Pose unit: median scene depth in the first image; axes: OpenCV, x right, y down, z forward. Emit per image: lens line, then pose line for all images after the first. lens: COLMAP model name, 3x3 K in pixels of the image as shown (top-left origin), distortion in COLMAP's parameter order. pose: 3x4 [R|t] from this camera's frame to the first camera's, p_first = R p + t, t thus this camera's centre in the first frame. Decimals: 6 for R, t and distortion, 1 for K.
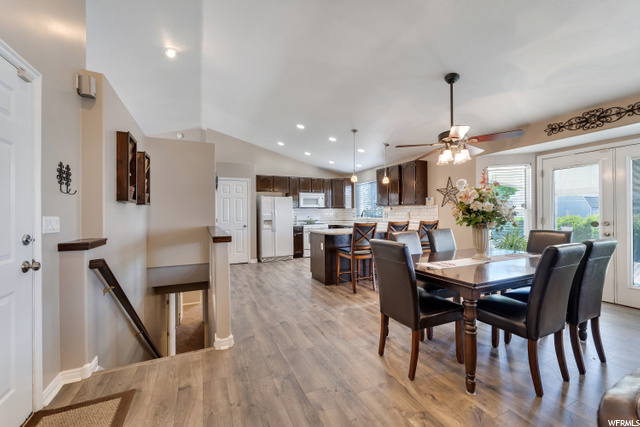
lens RADIAL K [[264.0, 0, 318.0], [0, 264.0, 213.2], [0, 0, 1]] dist [-0.003315, -0.001106]
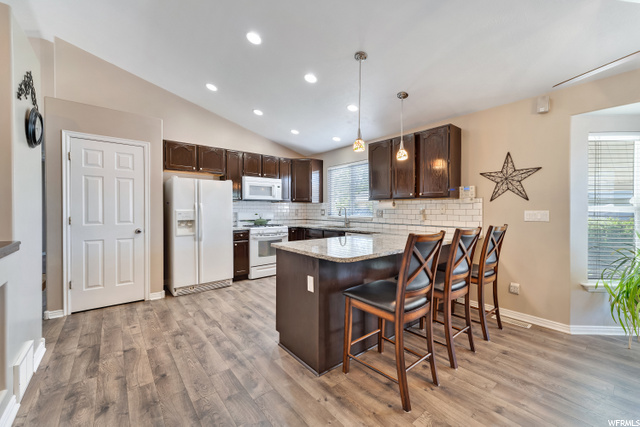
lens RADIAL K [[264.0, 0, 326.5], [0, 264.0, 212.7], [0, 0, 1]] dist [-0.003315, -0.001106]
pose [[0.963512, 0.008467, 0.267531, -0.051289], [-0.011851, 0.999869, 0.011038, 0.000269], [-0.267402, -0.013805, 0.963486, 0.372094]]
